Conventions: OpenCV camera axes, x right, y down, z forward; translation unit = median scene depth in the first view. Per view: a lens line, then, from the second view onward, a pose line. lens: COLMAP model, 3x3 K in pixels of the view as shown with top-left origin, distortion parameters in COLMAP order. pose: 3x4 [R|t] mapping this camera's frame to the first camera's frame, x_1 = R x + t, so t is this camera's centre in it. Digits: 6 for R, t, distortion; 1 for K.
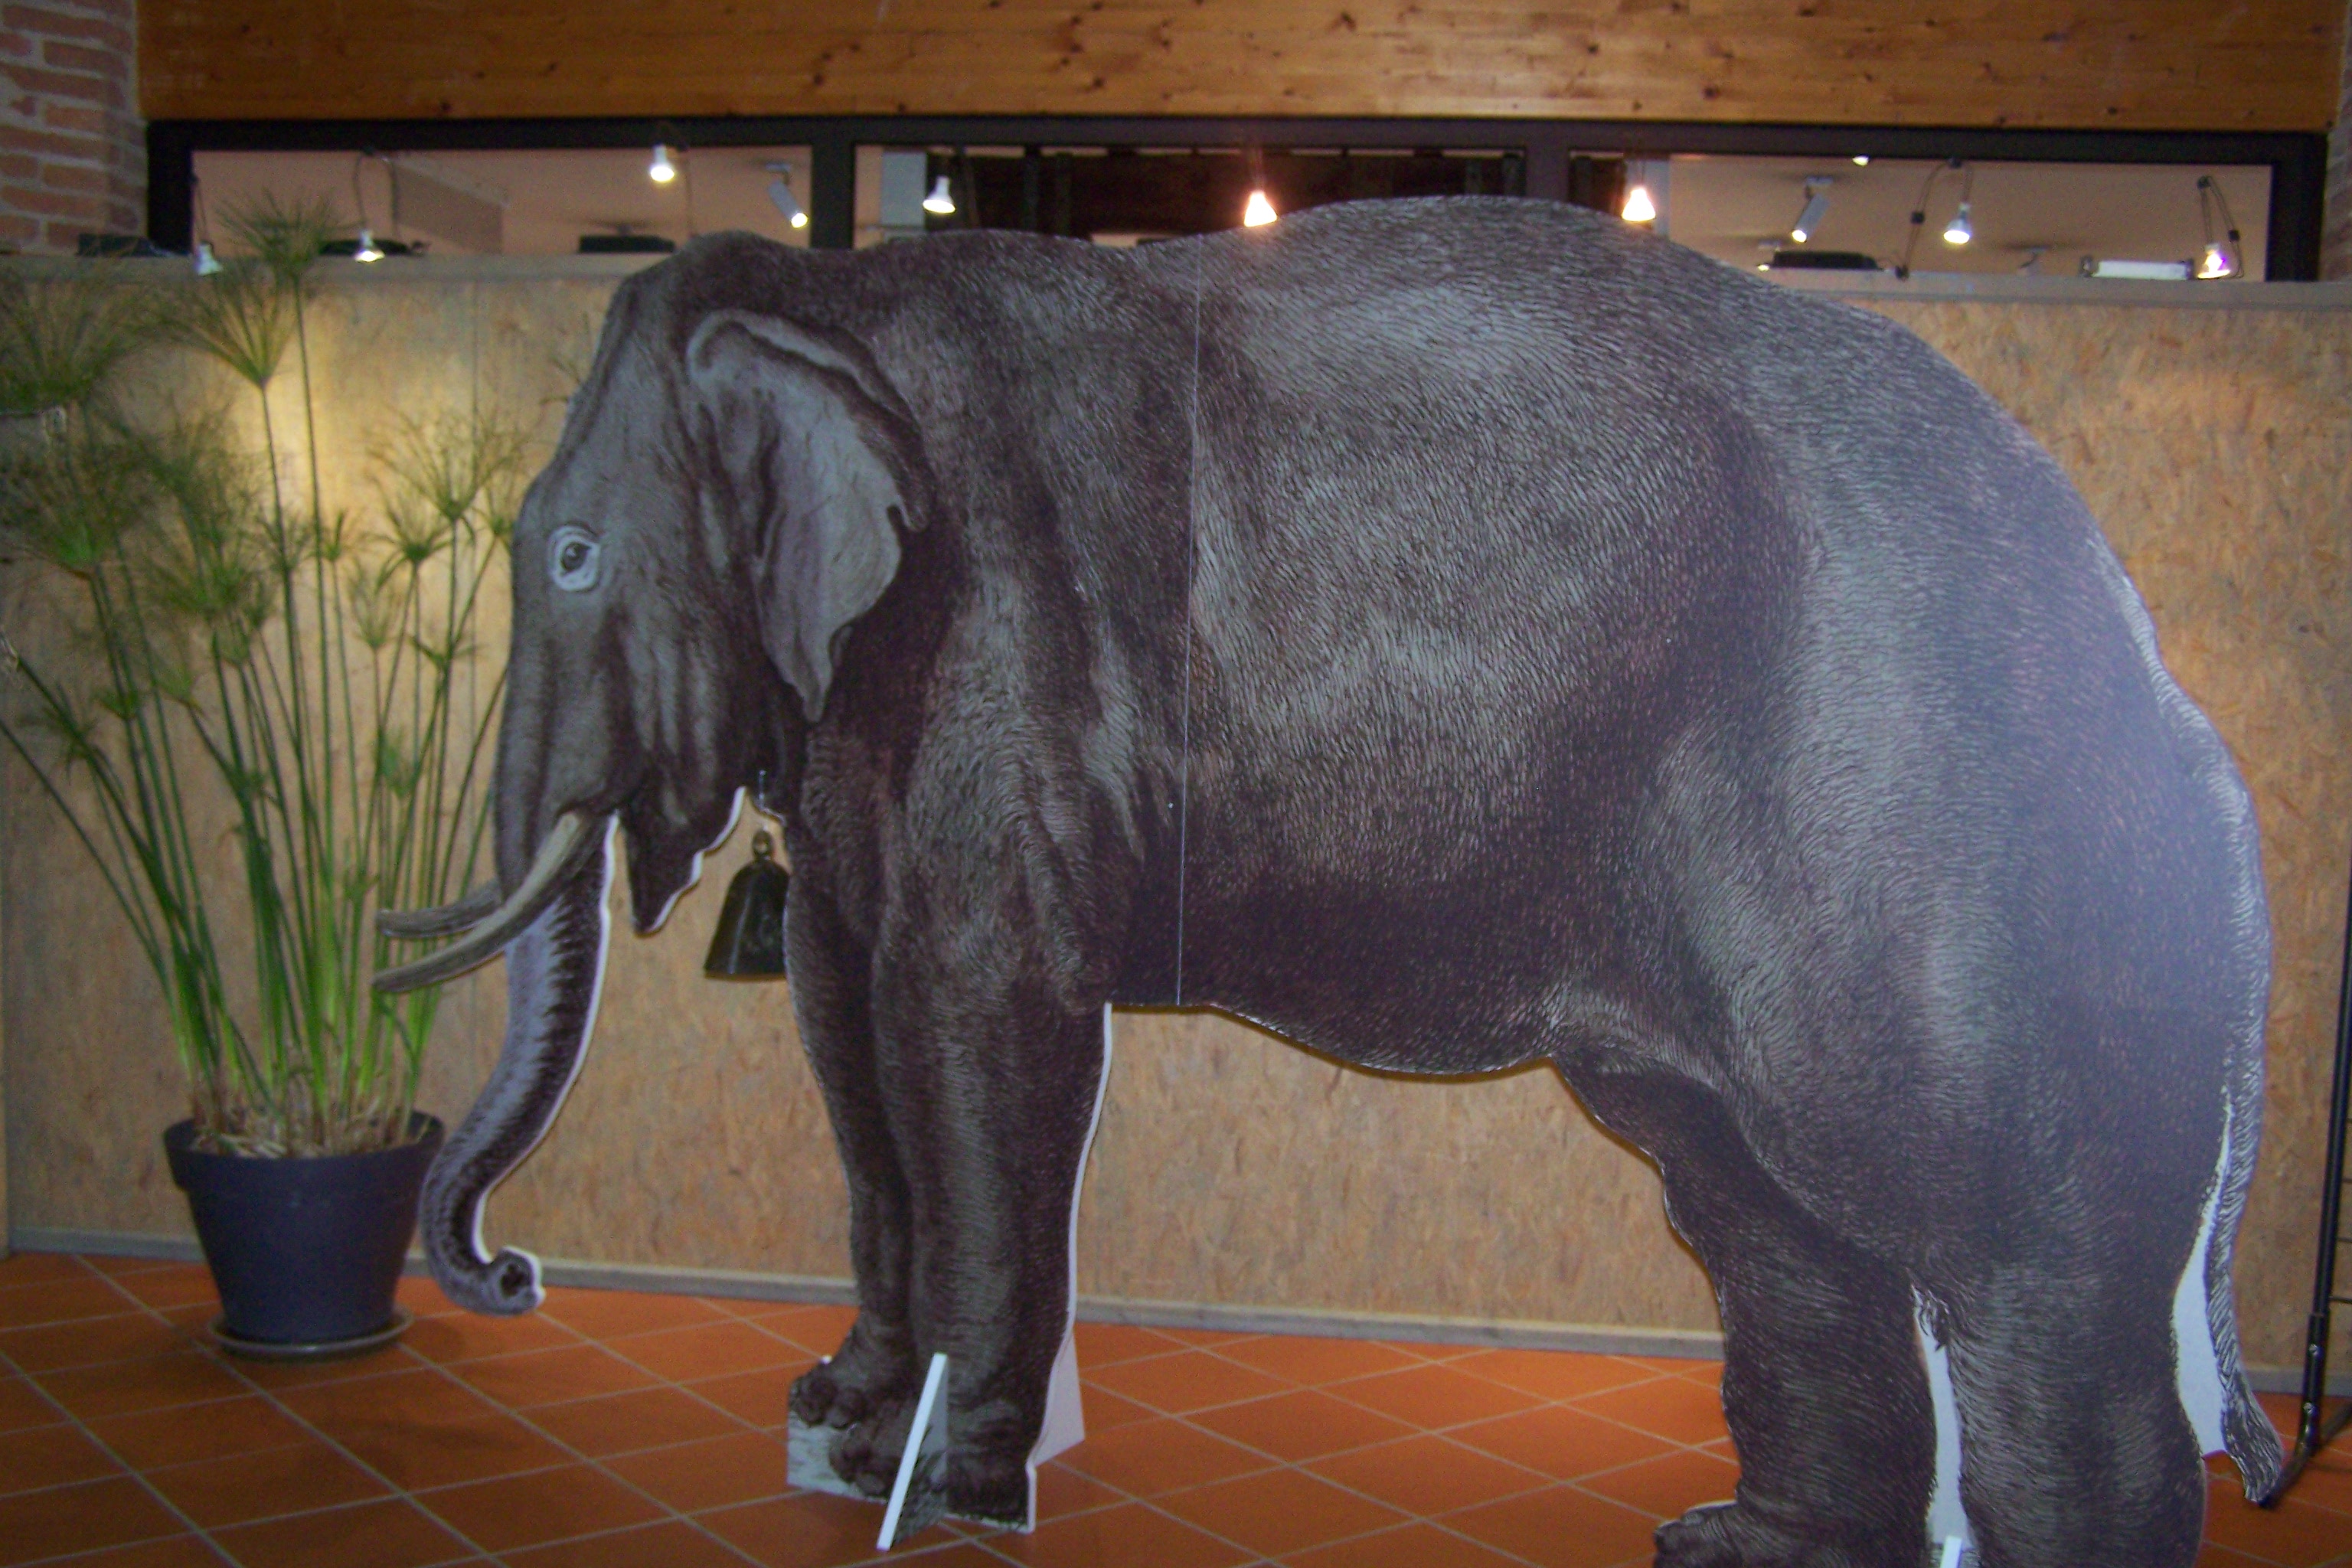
lens RADIAL K [[2481.3, 0, 1184.9], [0, 2481.3, 796.8], [0, 0, 1]] dist [-0.080262, 0.000000]
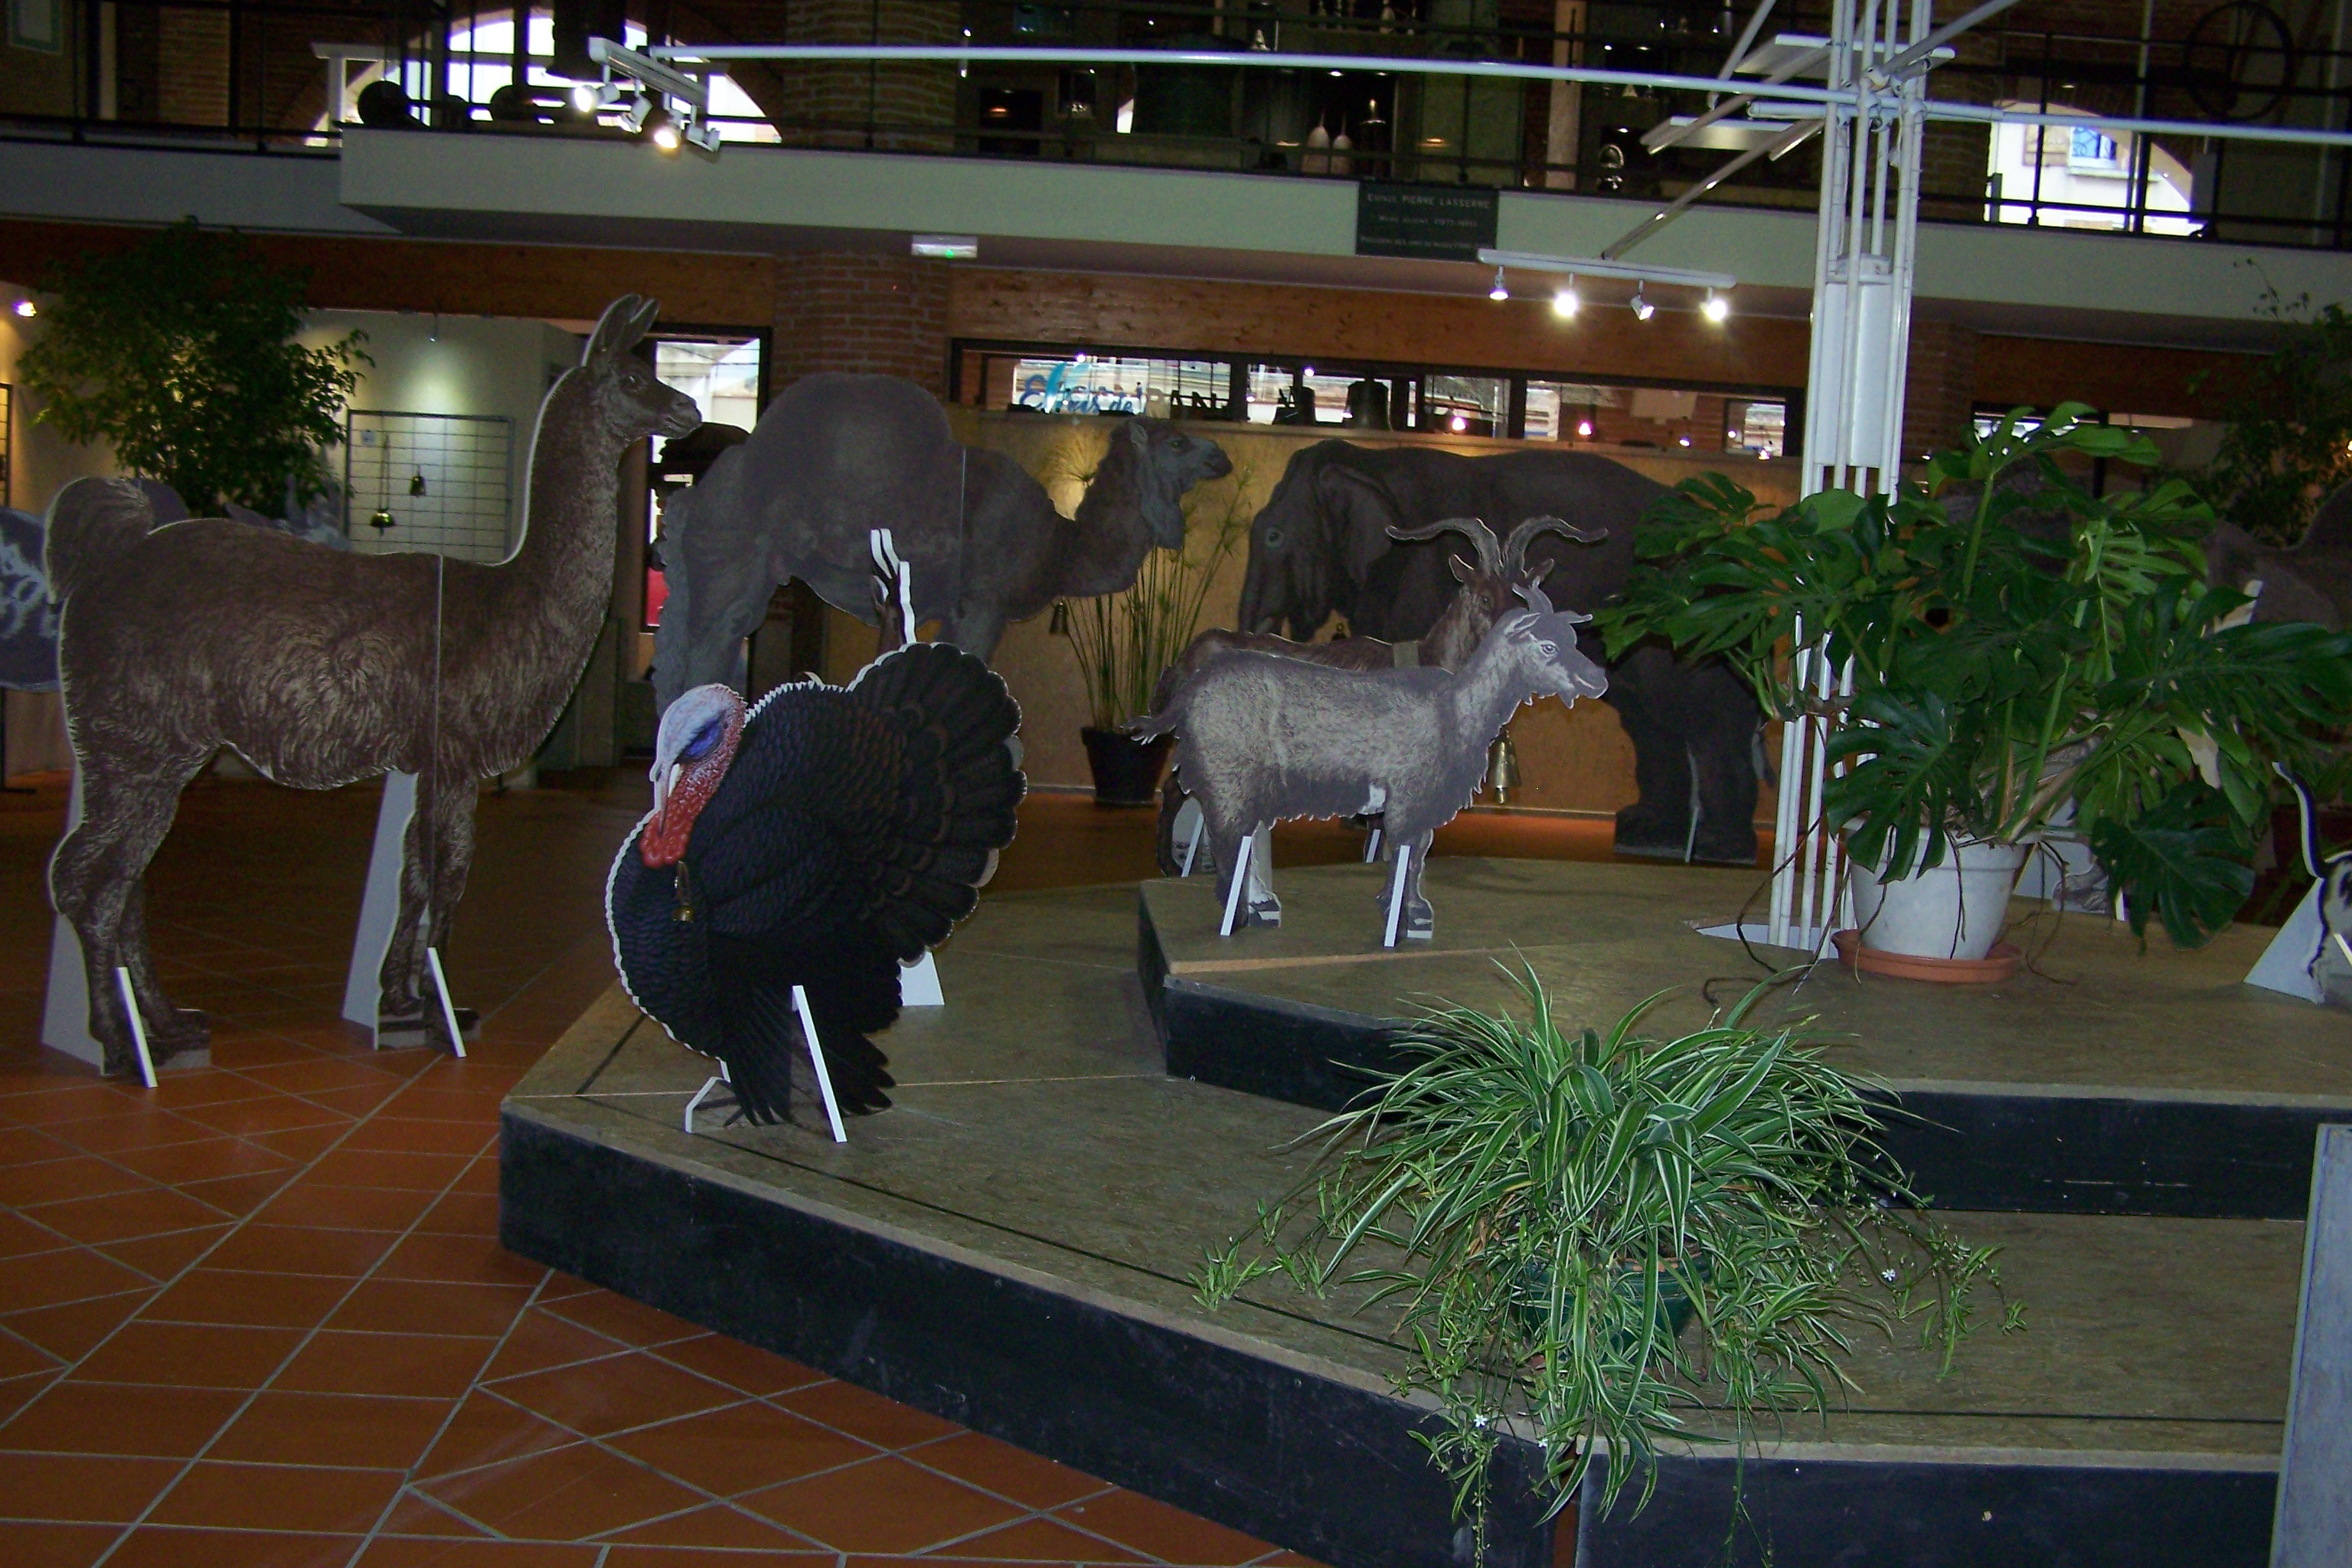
lens RADIAL K [[2481.3, 0, 1179.2], [0, 2481.3, 774.7], [0, 0, 1]] dist [-0.080262, 0.000000]
pose [[0.985610, 0.012265, 0.168592, -0.927522], [-0.014057, 0.999857, 0.009439, 0.185478], [-0.168452, -0.011673, 0.985641, -2.185610]]
